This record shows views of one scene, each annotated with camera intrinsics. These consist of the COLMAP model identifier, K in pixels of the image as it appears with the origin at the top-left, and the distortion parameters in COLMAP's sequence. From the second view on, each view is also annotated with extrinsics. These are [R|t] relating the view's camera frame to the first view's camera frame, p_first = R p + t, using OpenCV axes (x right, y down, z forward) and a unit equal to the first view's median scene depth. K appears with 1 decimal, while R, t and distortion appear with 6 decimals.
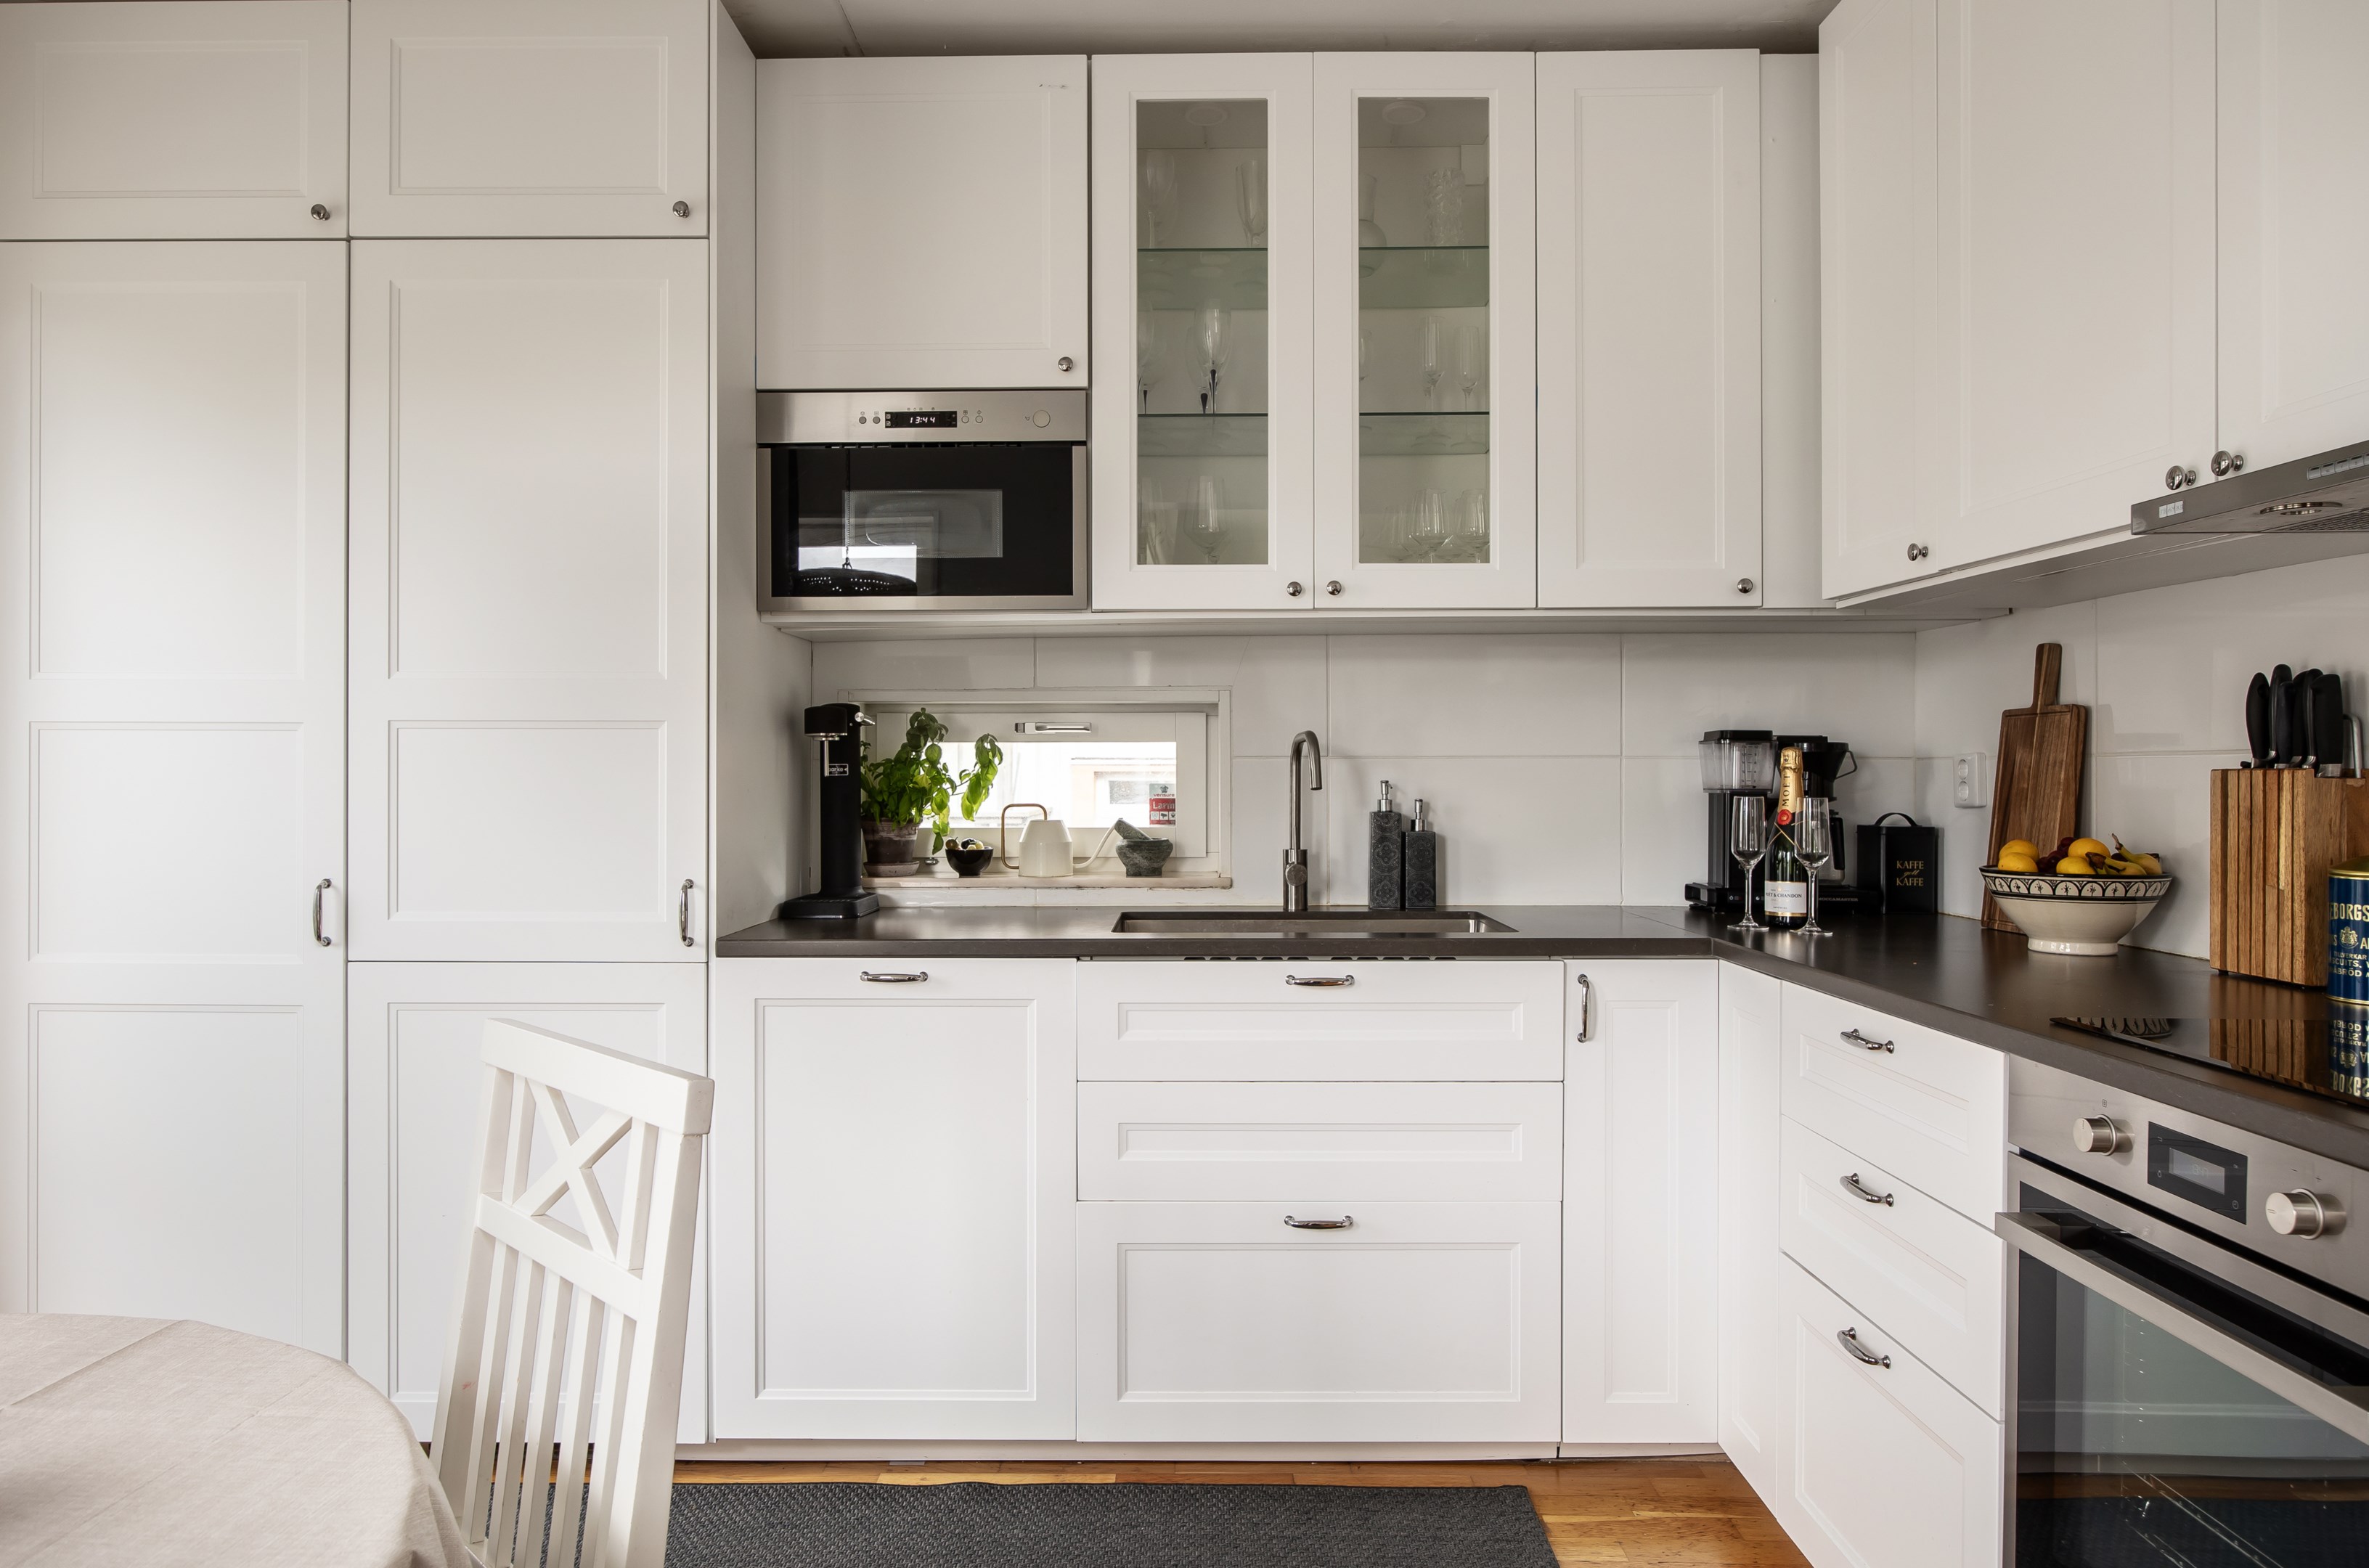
lens RADIAL K [[1538.1, 0, 1179.7], [0, 1538.1, 774.8], [0, 0, 1]] dist [-0.006687, -0.000932]
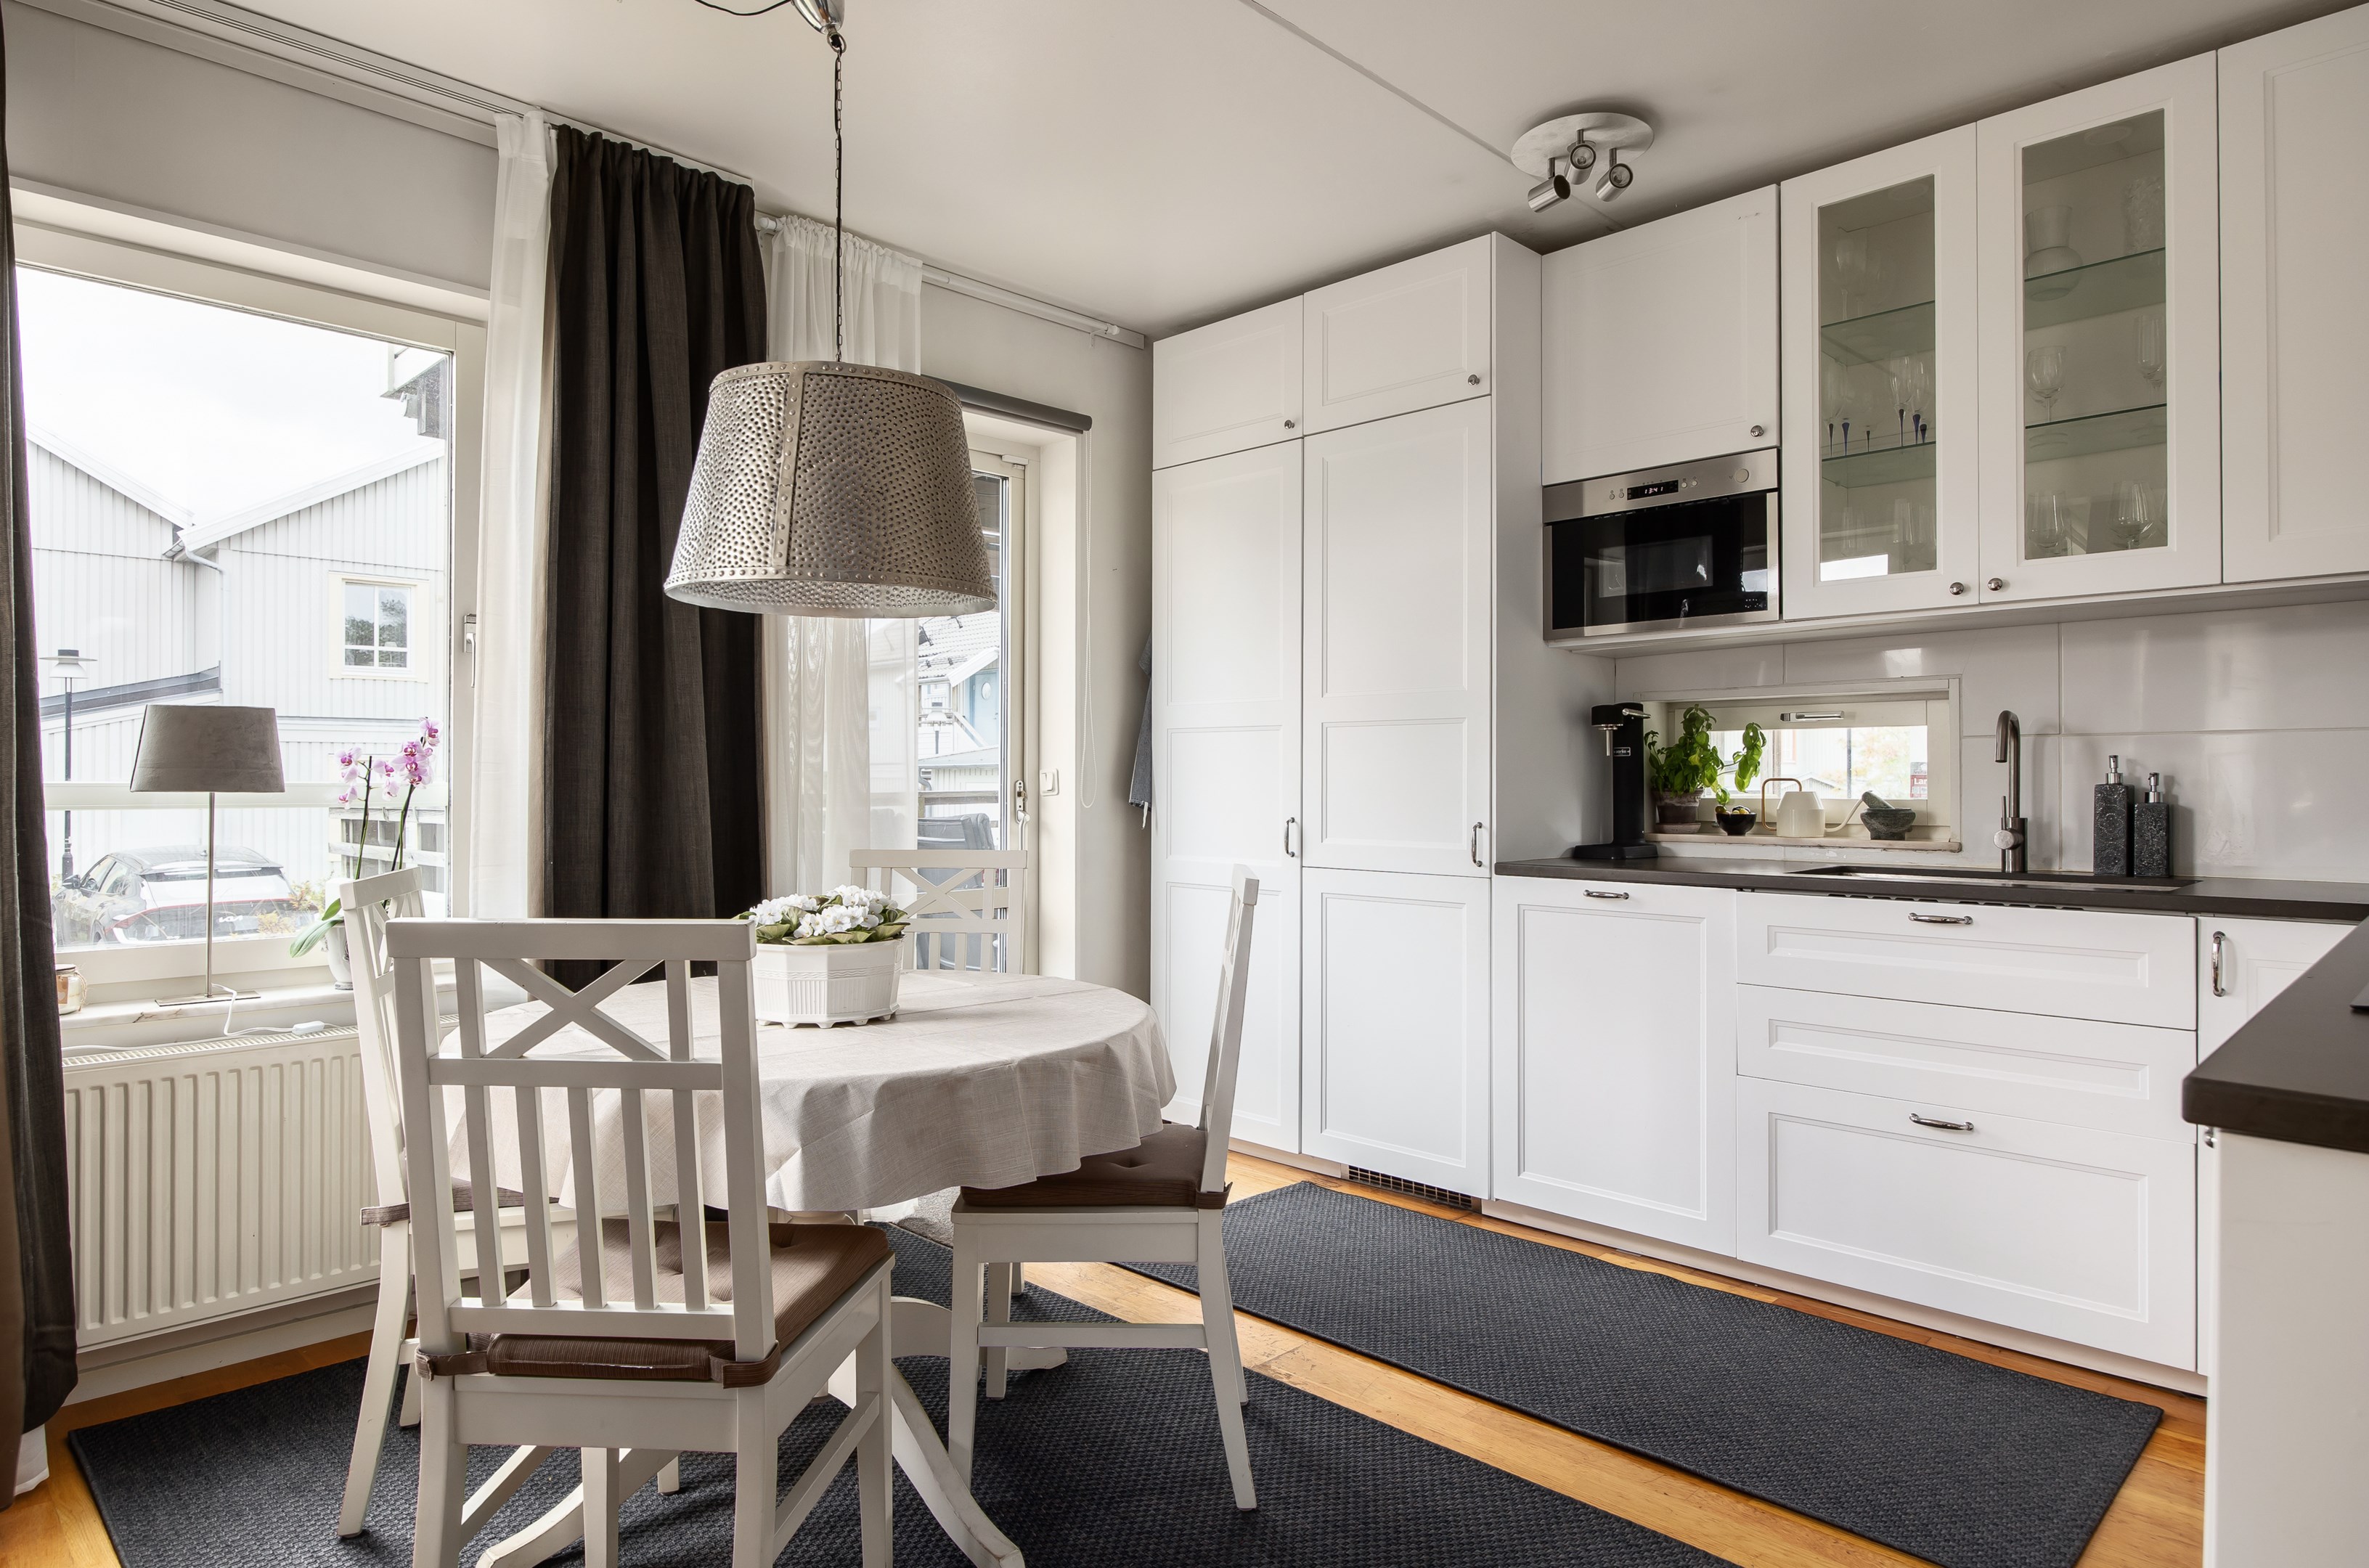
lens RADIAL K [[1332.5, 0, 1136.4], [0, 1332.5, 775.7], [0, 0, 1]] dist [0.008708, 0.002839]
pose [[0.707192, -0.000103, -0.707022, 0.342798], [-0.002868, 0.999991, -0.003015, 0.025151], [0.707016, 0.004160, 0.707185, -0.151987]]
